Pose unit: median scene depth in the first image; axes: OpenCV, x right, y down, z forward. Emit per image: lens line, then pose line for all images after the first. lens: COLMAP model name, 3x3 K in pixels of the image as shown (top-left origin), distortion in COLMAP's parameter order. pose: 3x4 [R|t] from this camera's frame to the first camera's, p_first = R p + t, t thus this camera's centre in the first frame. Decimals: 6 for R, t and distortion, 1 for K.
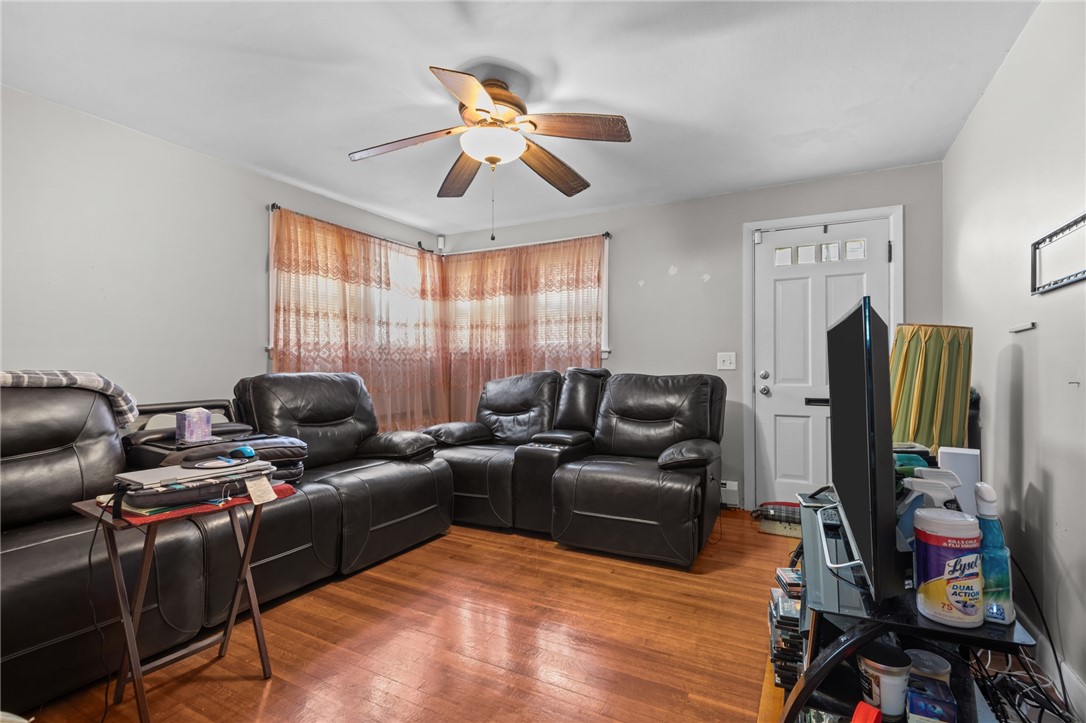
lens RADIAL K [[511.7, 0, 541.7], [0, 511.7, 366.7], [0, 0, 1]] dist [0.005714, -0.001274]
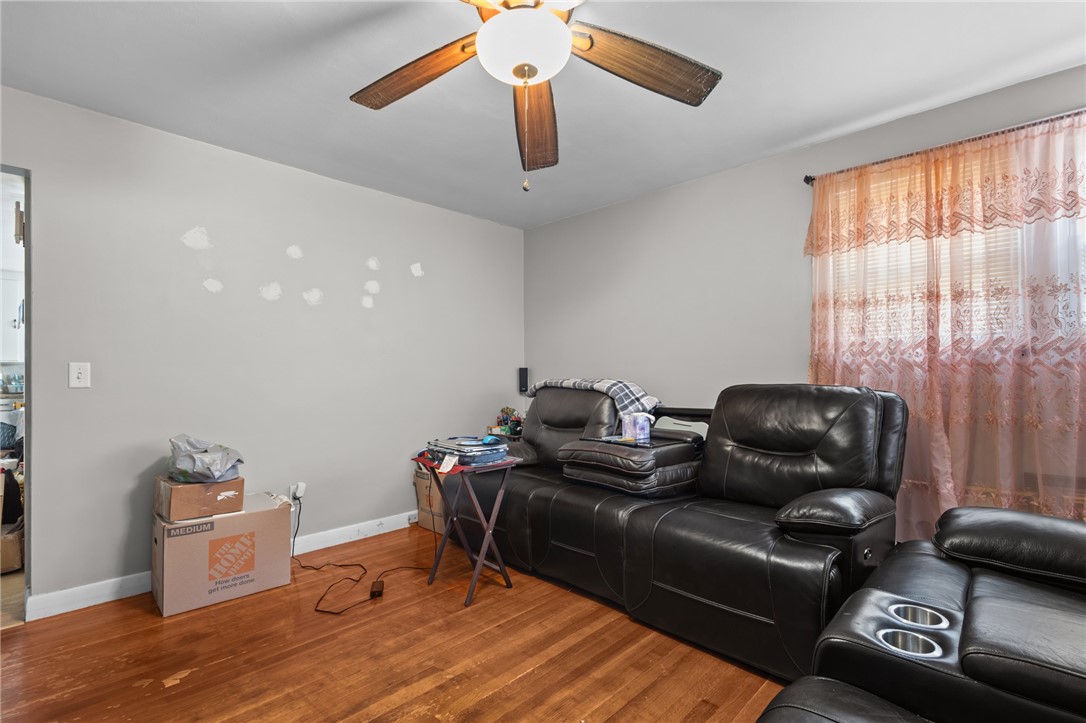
lens RADIAL K [[511.7, 0, 542.2], [0, 511.7, 364.7], [0, 0, 1]] dist [0.005714, -0.001274]
pose [[-0.280229, -0.002978, -0.959929, 0.447872], [0.009279, 0.999940, -0.005811, -0.020587], [0.959888, -0.010536, -0.280185, 0.968841]]
